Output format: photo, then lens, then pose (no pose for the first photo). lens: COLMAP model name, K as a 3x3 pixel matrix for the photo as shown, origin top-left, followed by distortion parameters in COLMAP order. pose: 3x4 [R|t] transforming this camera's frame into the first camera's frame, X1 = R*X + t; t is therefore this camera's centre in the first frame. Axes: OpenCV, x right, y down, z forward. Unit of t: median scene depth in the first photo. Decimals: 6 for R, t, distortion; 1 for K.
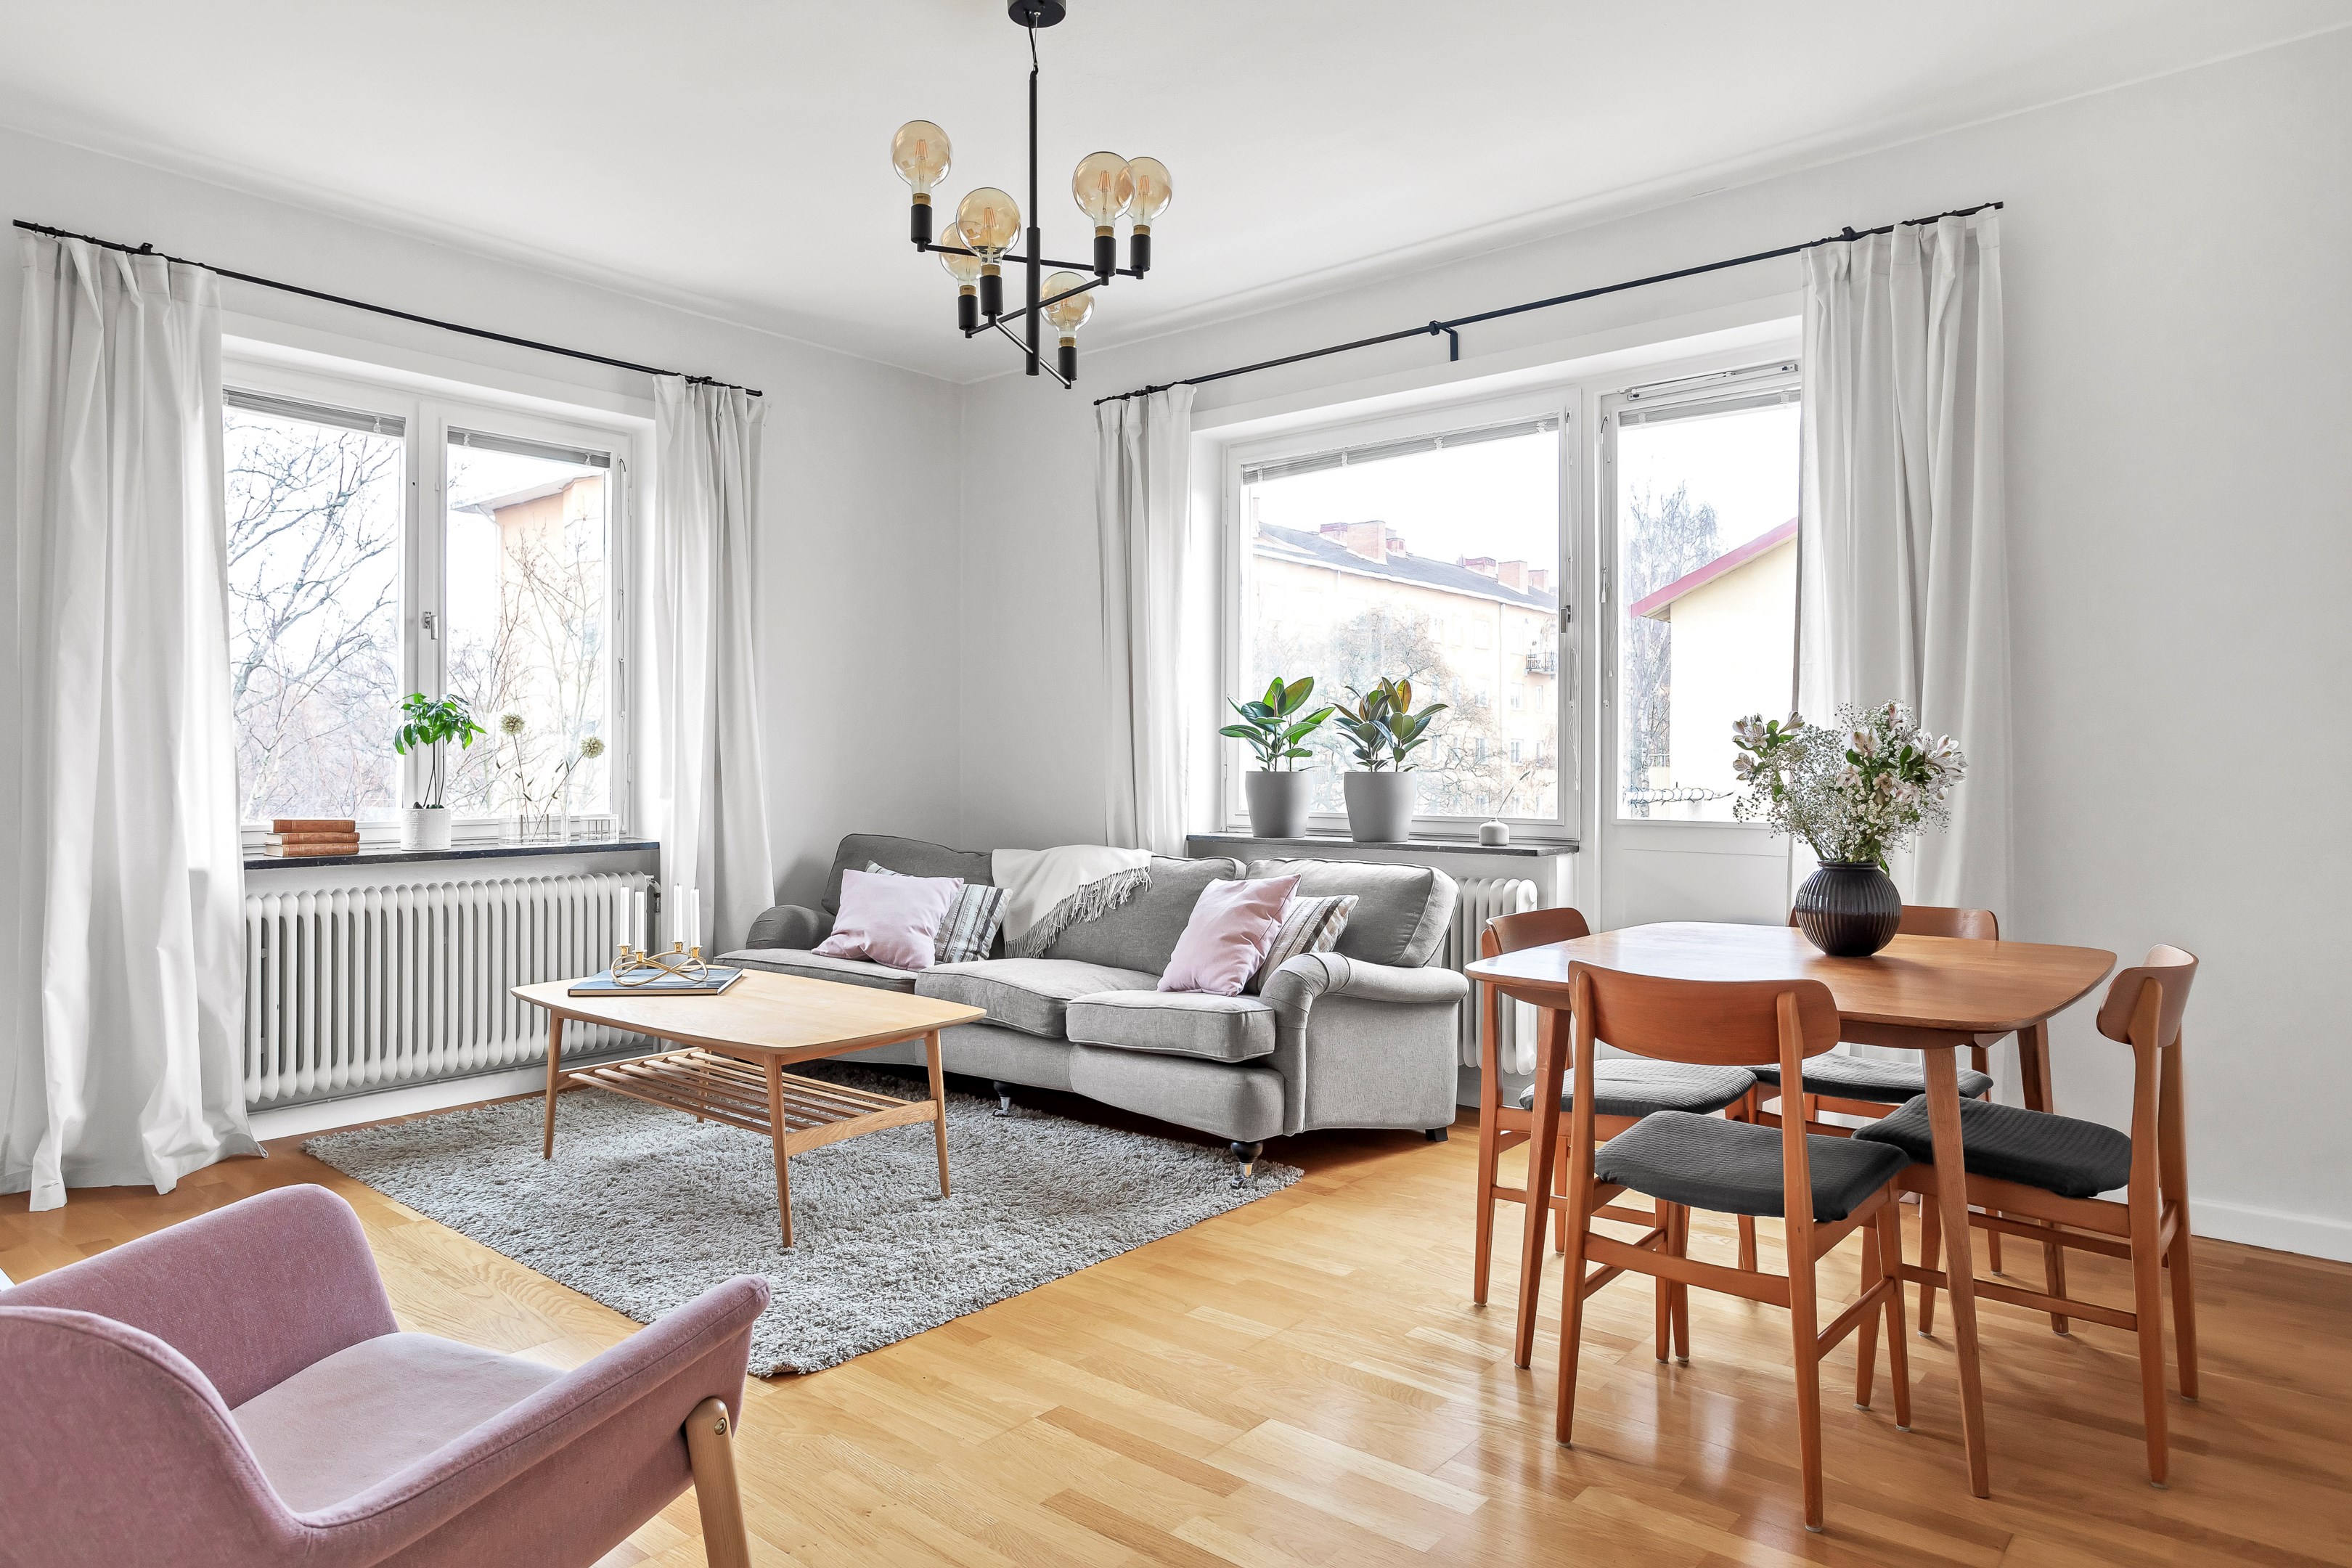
lens RADIAL K [[1431.7, 0, 1178.7], [0, 1431.7, 754.9], [0, 0, 1]] dist [-0.025651, 0.021814]
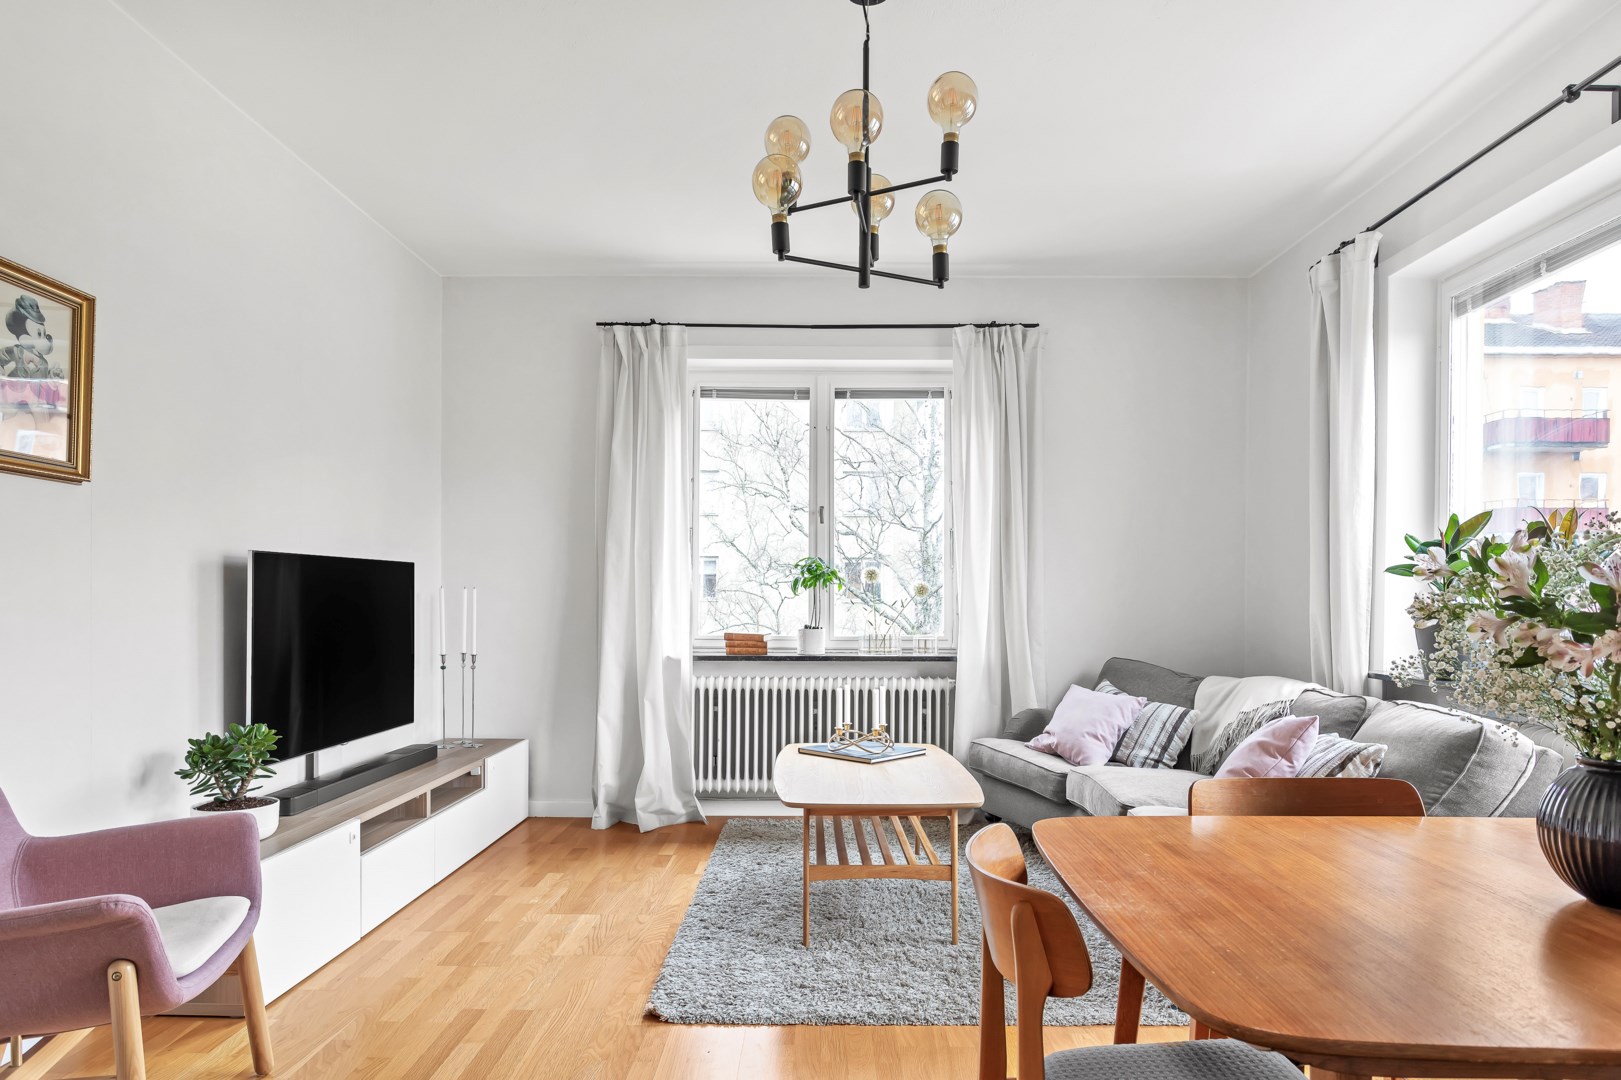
lens RADIAL K [[1021.5, 0, 810.1], [0, 1021.5, 606.0], [0, 0, 1]] dist [-0.007391, 0.000310]
pose [[0.635776, 0.006816, -0.771843, 0.387523], [0.001804, 0.999945, 0.010316, 0.000010], [0.771871, -0.007951, 0.635729, 0.279500]]
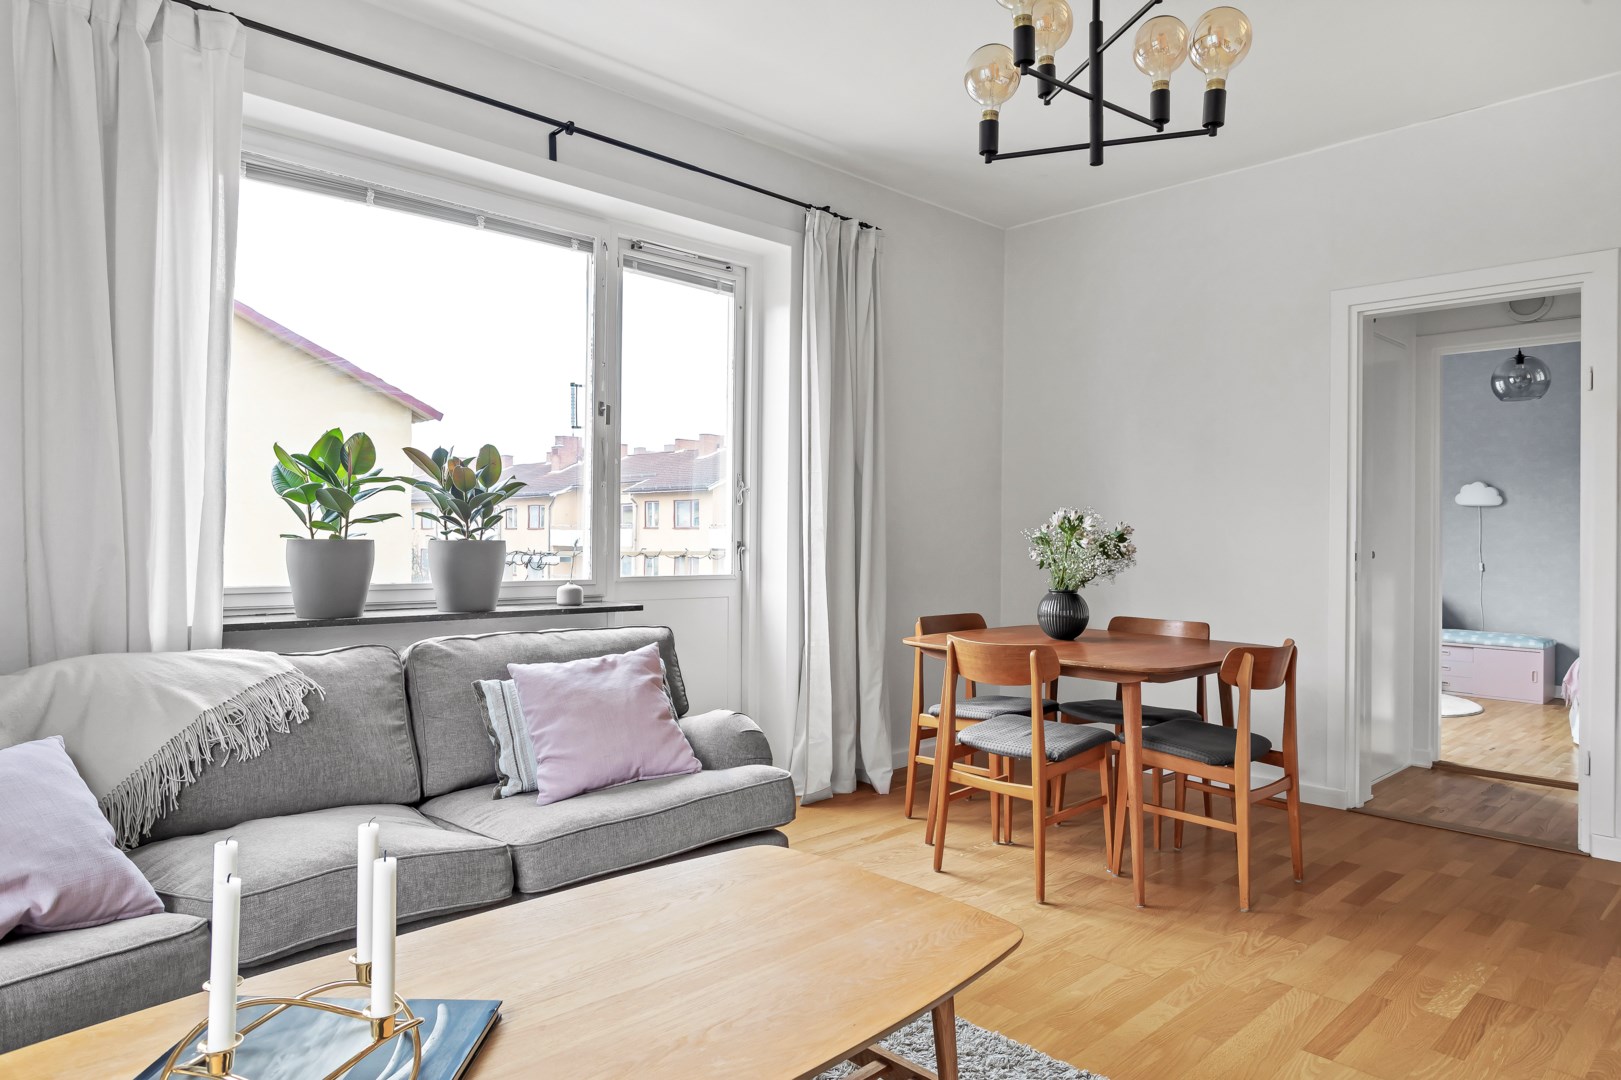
lens RADIAL K [[1022.6, 0, 807.1], [0, 1022.6, 529.5], [0, 0, 1]] dist [0.001158, 0.002419]
pose [[0.096781, 0.002718, 0.995302, -0.610895], [-0.025402, 0.999677, -0.000260, -0.001826], [-0.994982, -0.025257, 0.096819, 0.794158]]
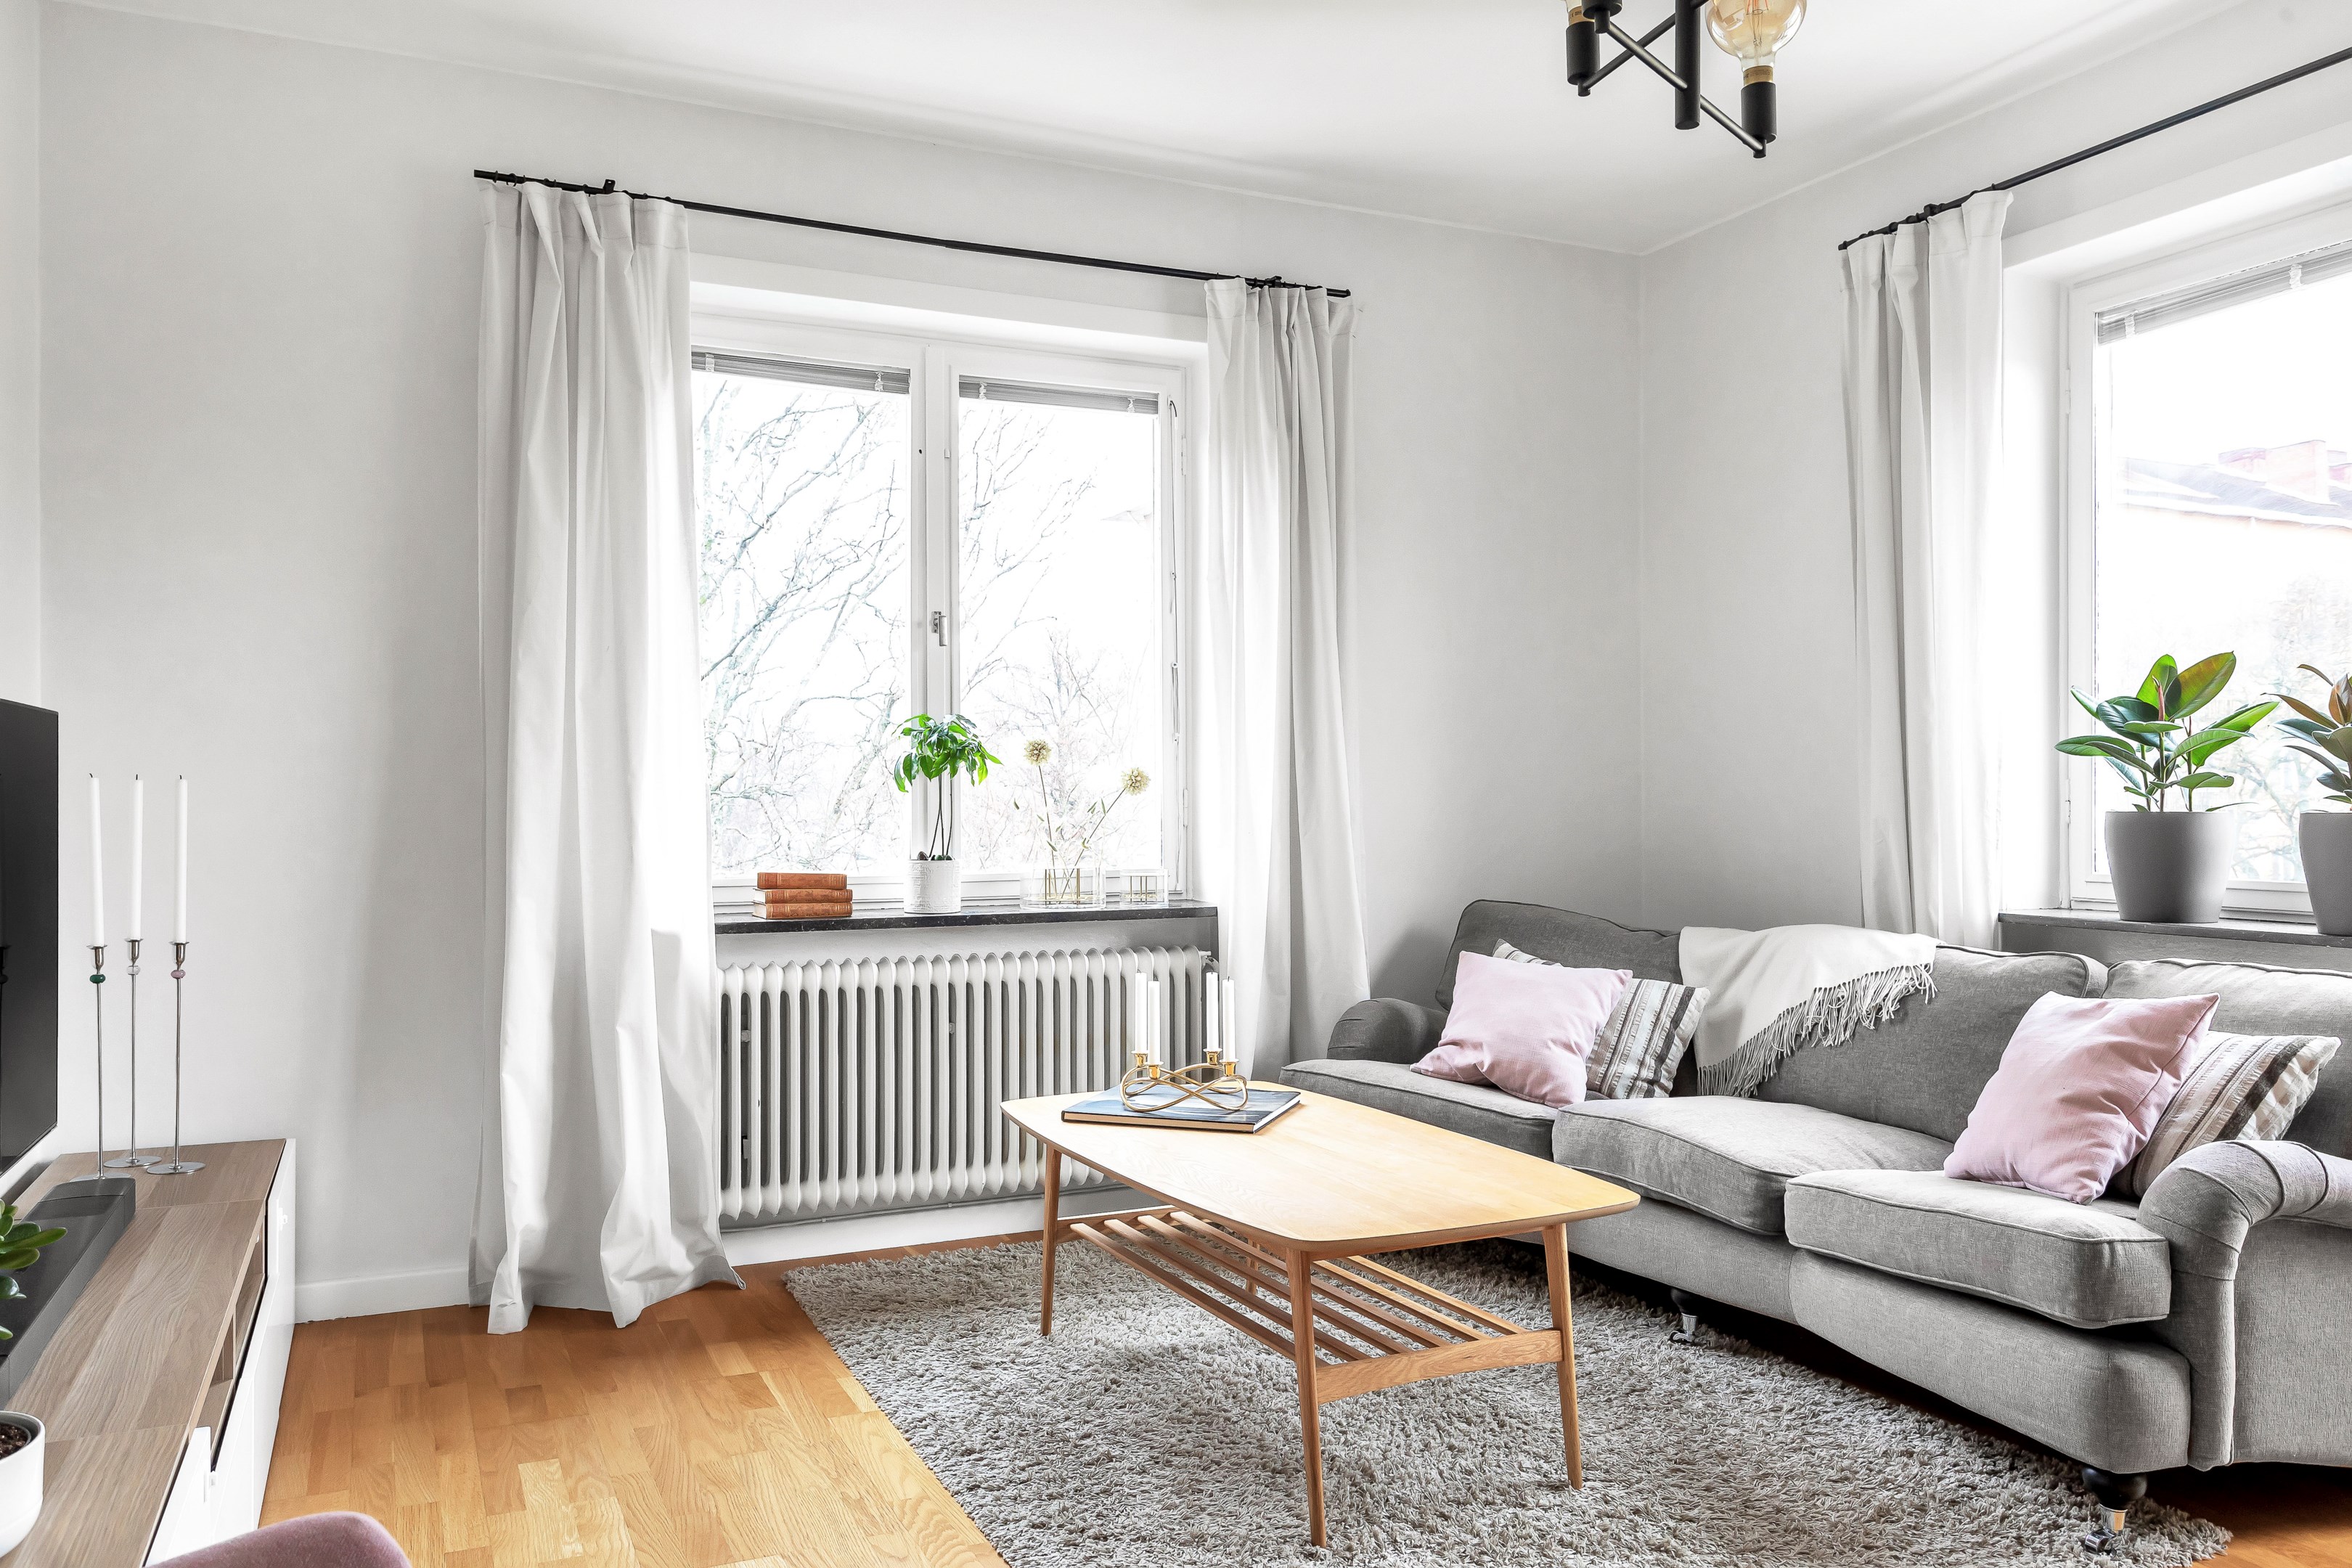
lens RADIAL K [[1745.4, 0, 1171.1], [0, 1745.4, 794.8], [0, 0, 1]] dist [-0.002406, 0.009749]
pose [[0.903863, -0.004826, -0.427795, 0.006420], [0.006496, 0.999976, 0.002443, -0.000033], [0.427773, -0.004987, 0.903873, 0.192458]]
